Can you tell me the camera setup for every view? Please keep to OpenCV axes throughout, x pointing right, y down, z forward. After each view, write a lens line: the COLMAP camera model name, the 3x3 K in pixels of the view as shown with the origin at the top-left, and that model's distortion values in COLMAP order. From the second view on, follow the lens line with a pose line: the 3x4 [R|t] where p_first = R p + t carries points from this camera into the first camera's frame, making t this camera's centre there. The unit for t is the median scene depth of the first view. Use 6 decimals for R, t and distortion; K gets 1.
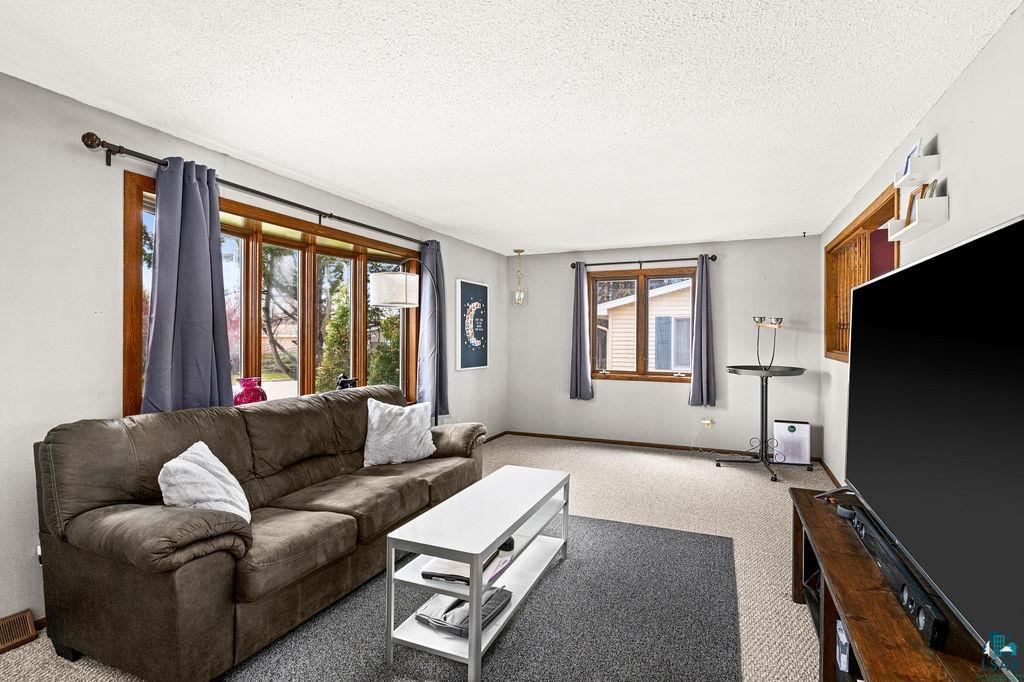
lens RADIAL K [[500.1, 0, 512.3], [0, 500.1, 338.0], [0, 0, 1]] dist [-0.000860, 0.001893]
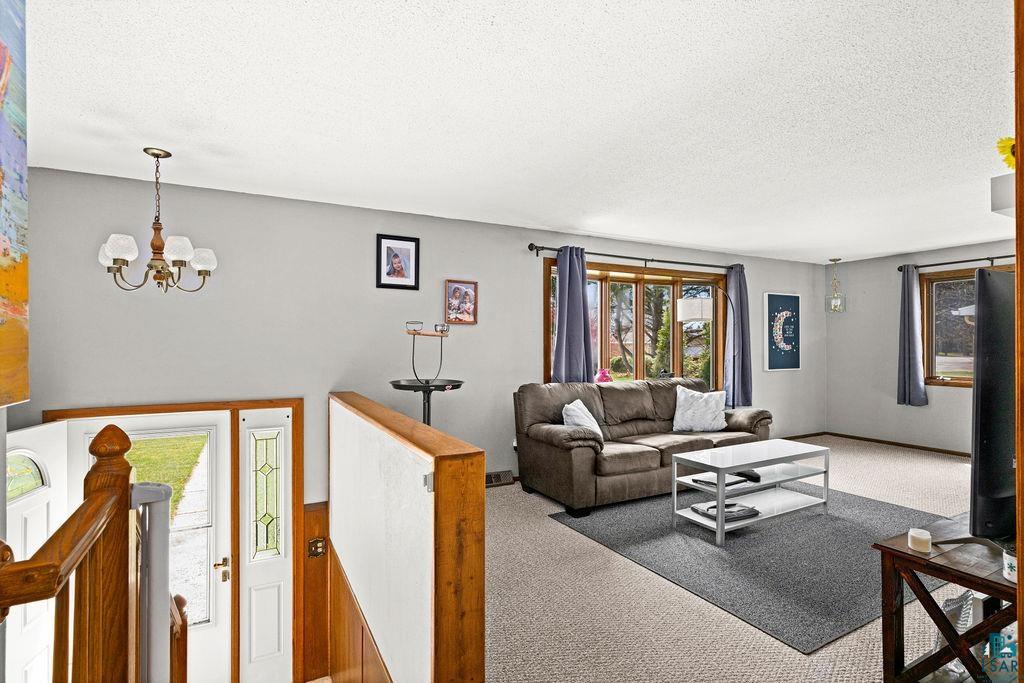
lens RADIAL K [[500.1, 0, 503.3], [0, 500.1, 343.4], [0, 0, 1]] dist [-0.000860, 0.001893]
pose [[0.773018, -0.006033, -0.634356, 0.247380], [0.005234, 0.999981, -0.003131, 0.001815], [0.634363, -0.000900, 0.773035, -0.448354]]
